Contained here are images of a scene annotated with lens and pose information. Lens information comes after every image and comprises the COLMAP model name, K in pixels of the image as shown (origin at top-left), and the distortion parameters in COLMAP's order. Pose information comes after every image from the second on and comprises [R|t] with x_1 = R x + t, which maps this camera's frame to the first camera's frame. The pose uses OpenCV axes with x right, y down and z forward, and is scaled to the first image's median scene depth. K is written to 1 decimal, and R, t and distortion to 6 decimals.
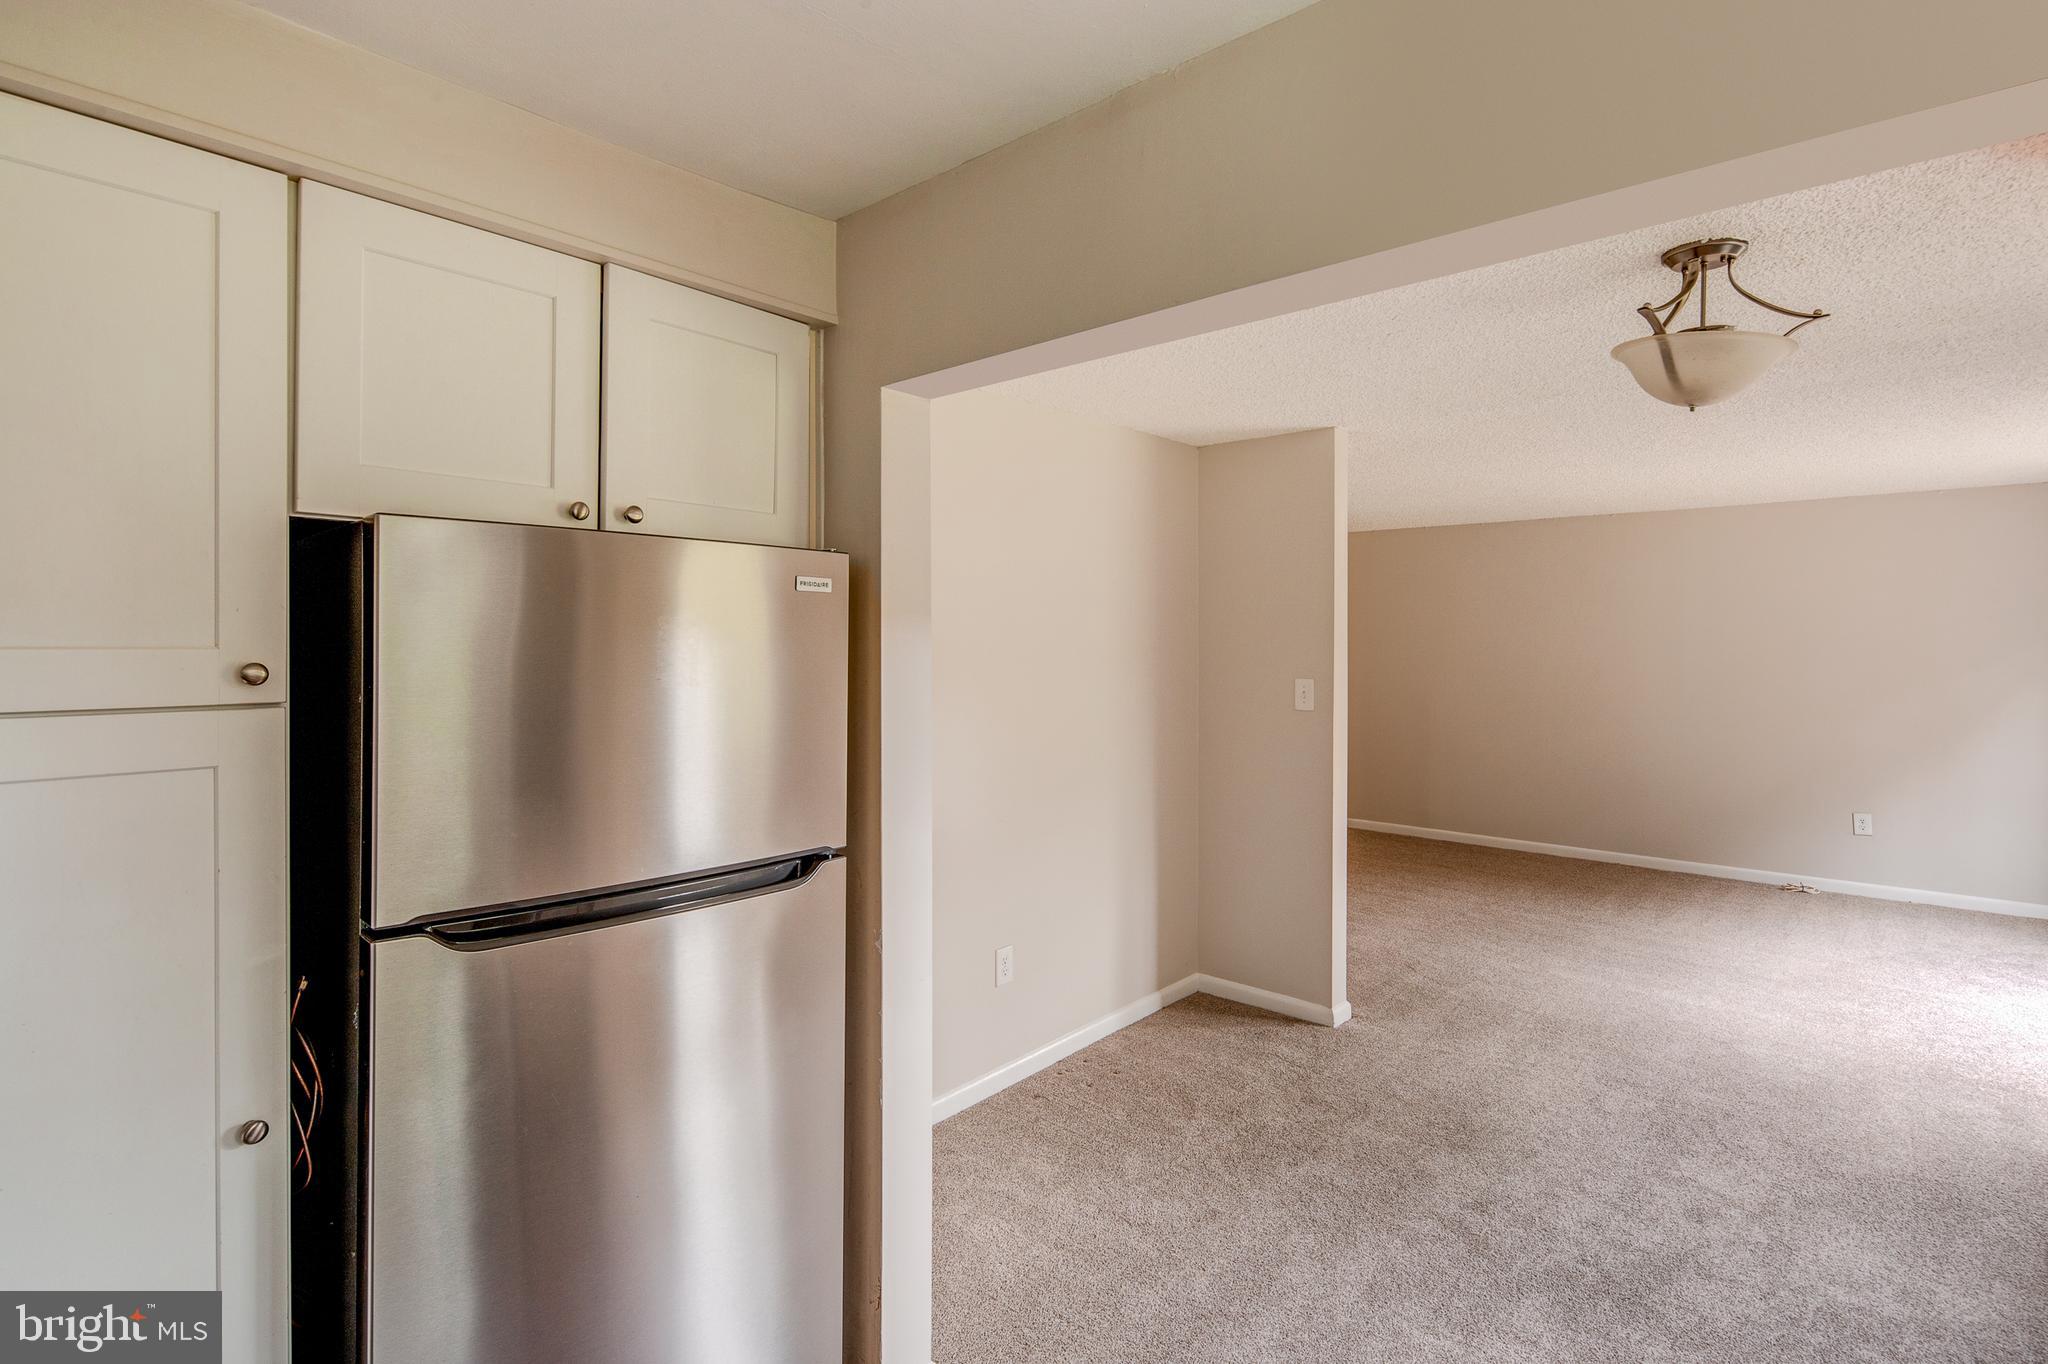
lens RADIAL K [[1001.1, 0, 1023.9], [0, 1001.1, 647.1], [0, 0, 1]] dist [0.007962, -0.001349]
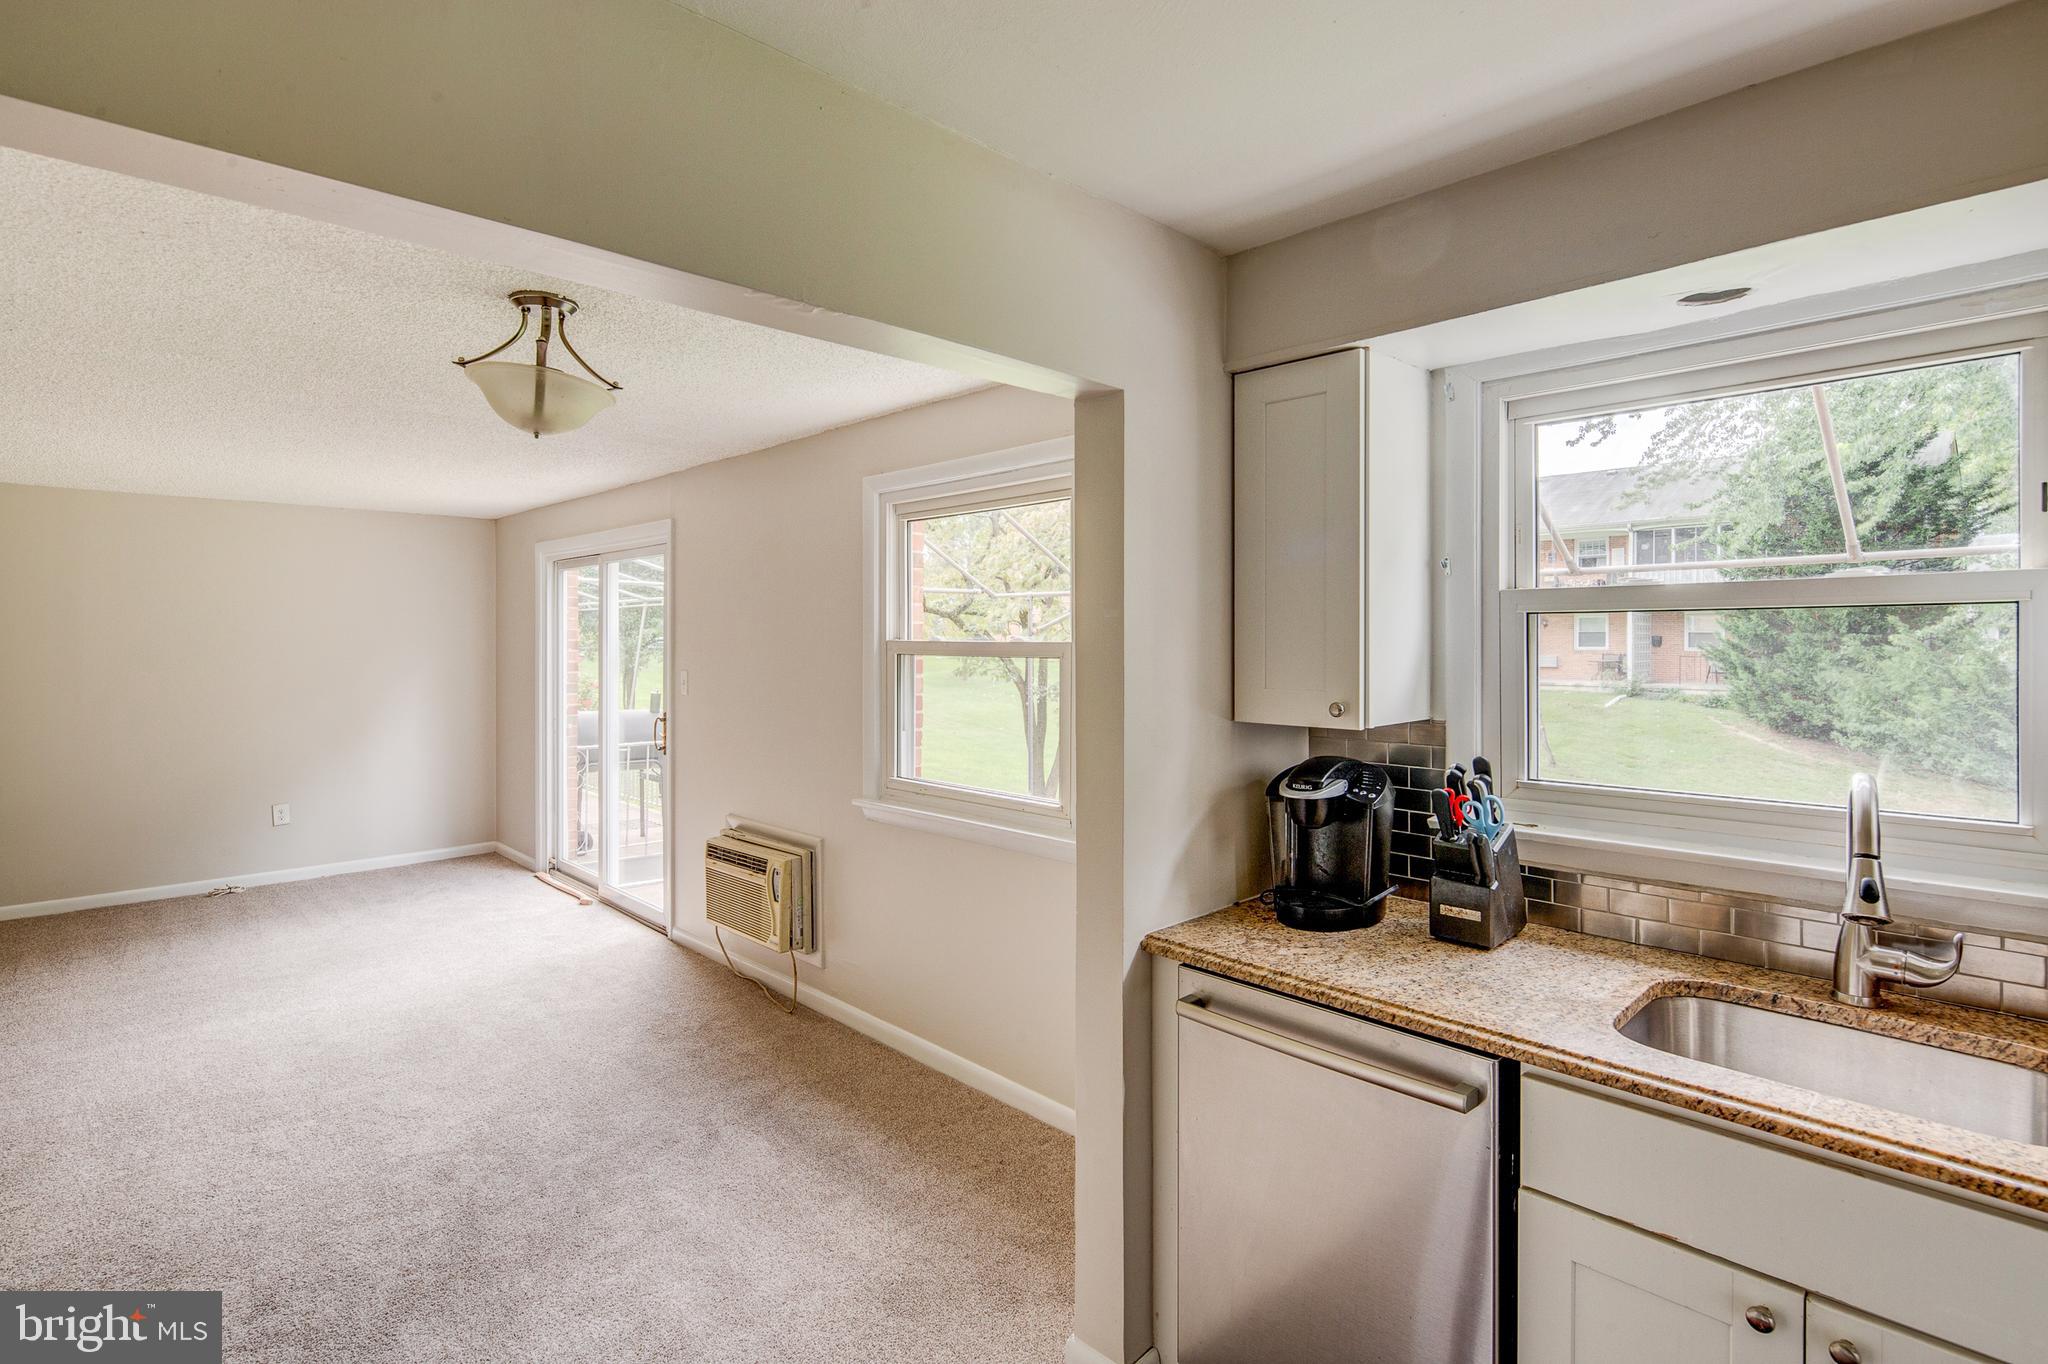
lens RADIAL K [[1001.1, 0, 1035.9], [0, 1001.1, 638.3], [0, 0, 1]] dist [0.007962, -0.001349]
pose [[0.085425, -0.002558, 0.996341, -0.242672], [0.012020, 0.999927, 0.001537, -0.000960], [-0.996272, 0.011844, 0.085450, 0.196659]]
